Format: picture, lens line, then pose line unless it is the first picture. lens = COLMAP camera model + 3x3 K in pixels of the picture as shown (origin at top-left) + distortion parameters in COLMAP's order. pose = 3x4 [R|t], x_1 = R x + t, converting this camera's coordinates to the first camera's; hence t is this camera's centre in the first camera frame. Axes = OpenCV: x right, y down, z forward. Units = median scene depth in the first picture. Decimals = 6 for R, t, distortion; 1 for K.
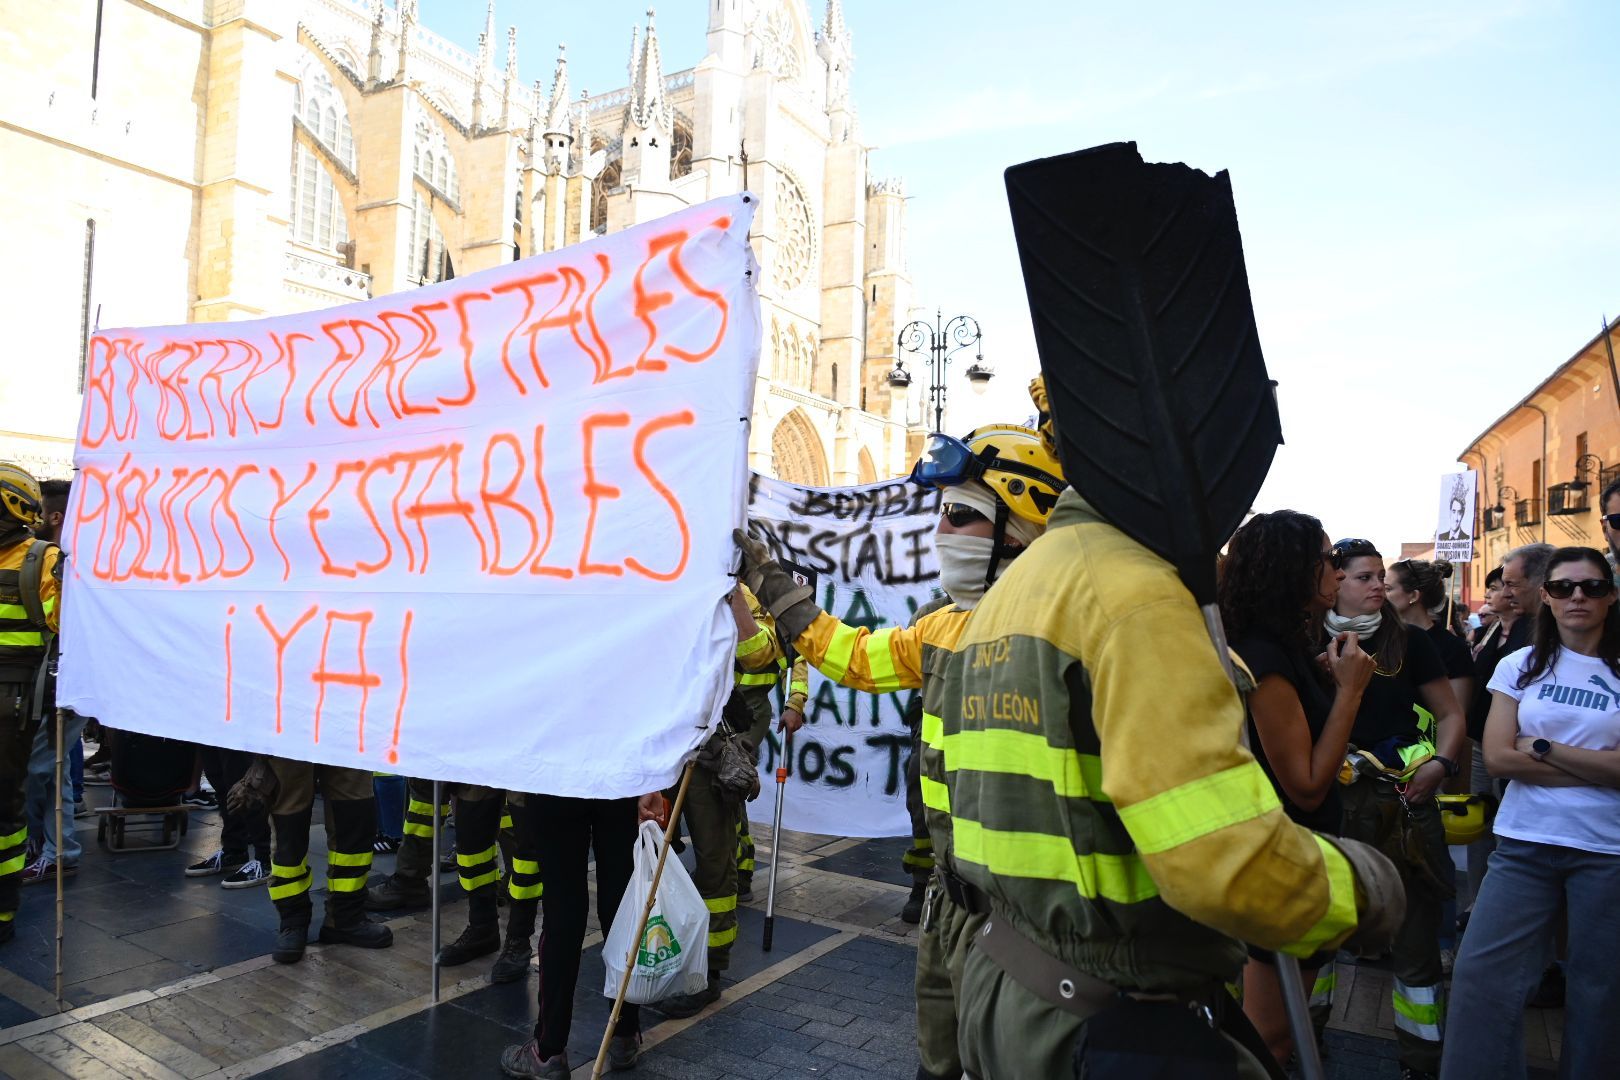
lens RADIAL K [[1086.0, 0, 804.3], [0, 1086.0, 533.3], [0, 0, 1]] dist [0.007142, -0.007401]
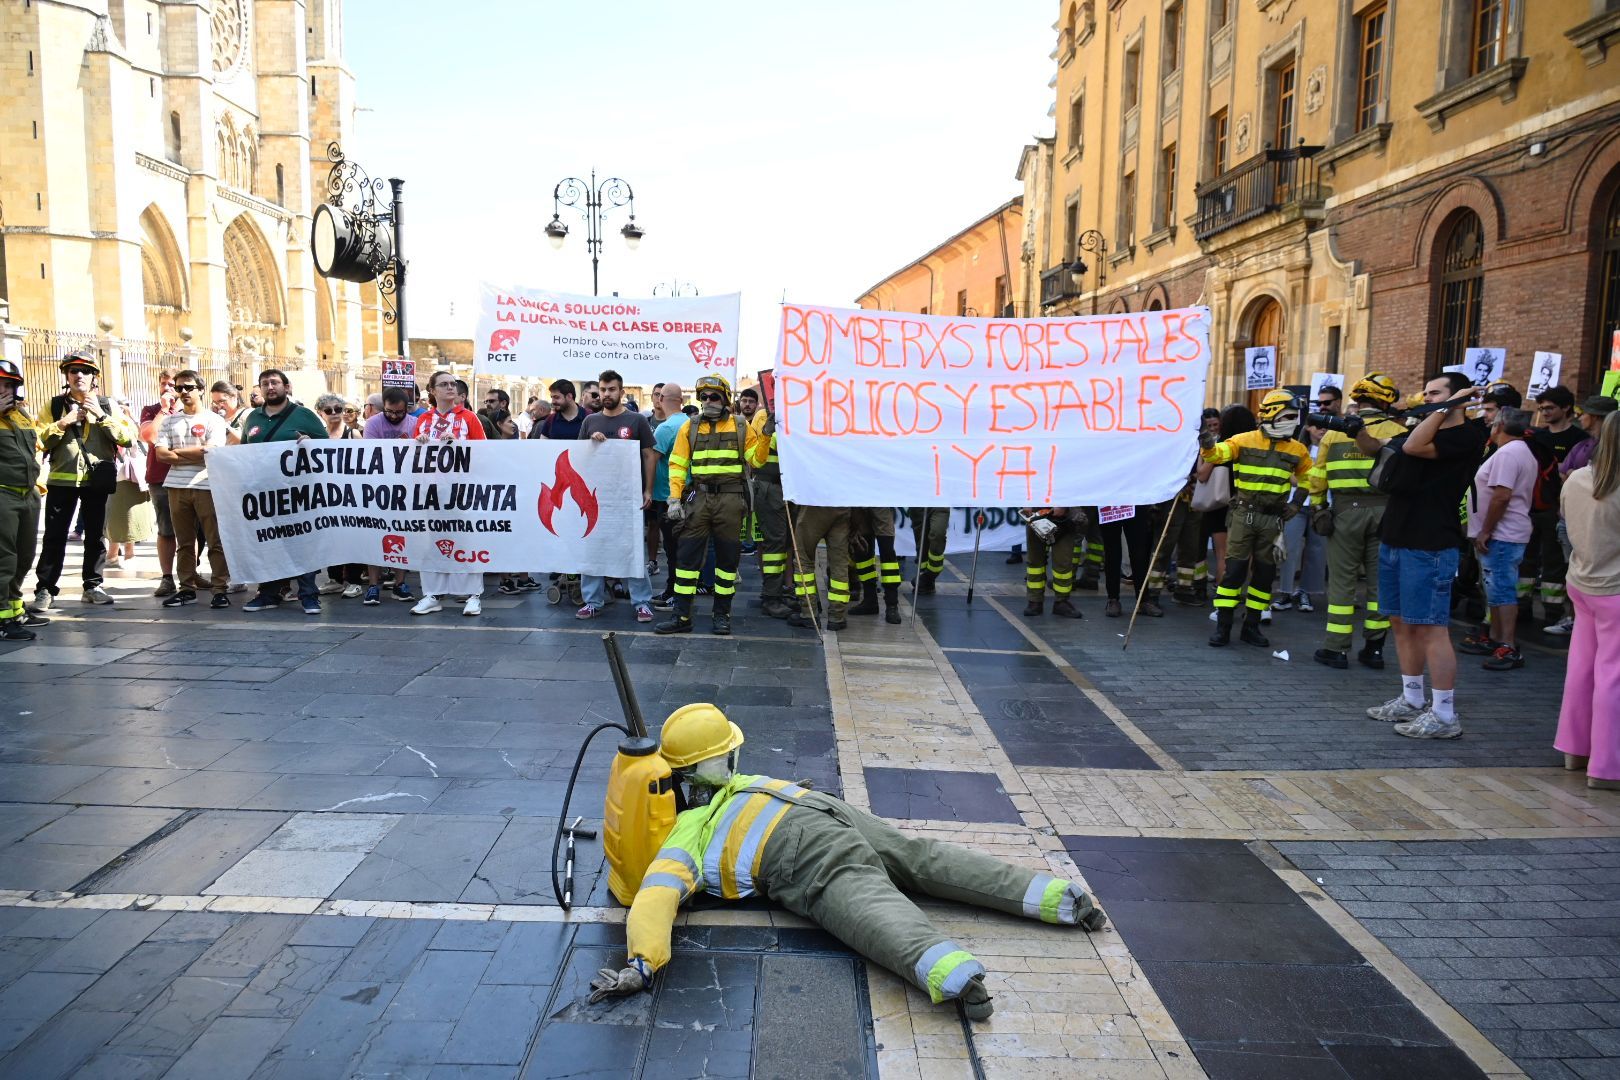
lens RADIAL K [[1086.0, 0, 815.5], [0, 1086.0, 538.2], [0, 0, 1]] dist [0.007142, -0.007401]
pose [[0.850363, -0.074556, 0.520888, -0.162722], [-0.014310, 0.986268, 0.164530, -0.009505], [-0.526002, -0.147364, 0.837619, -0.067434]]
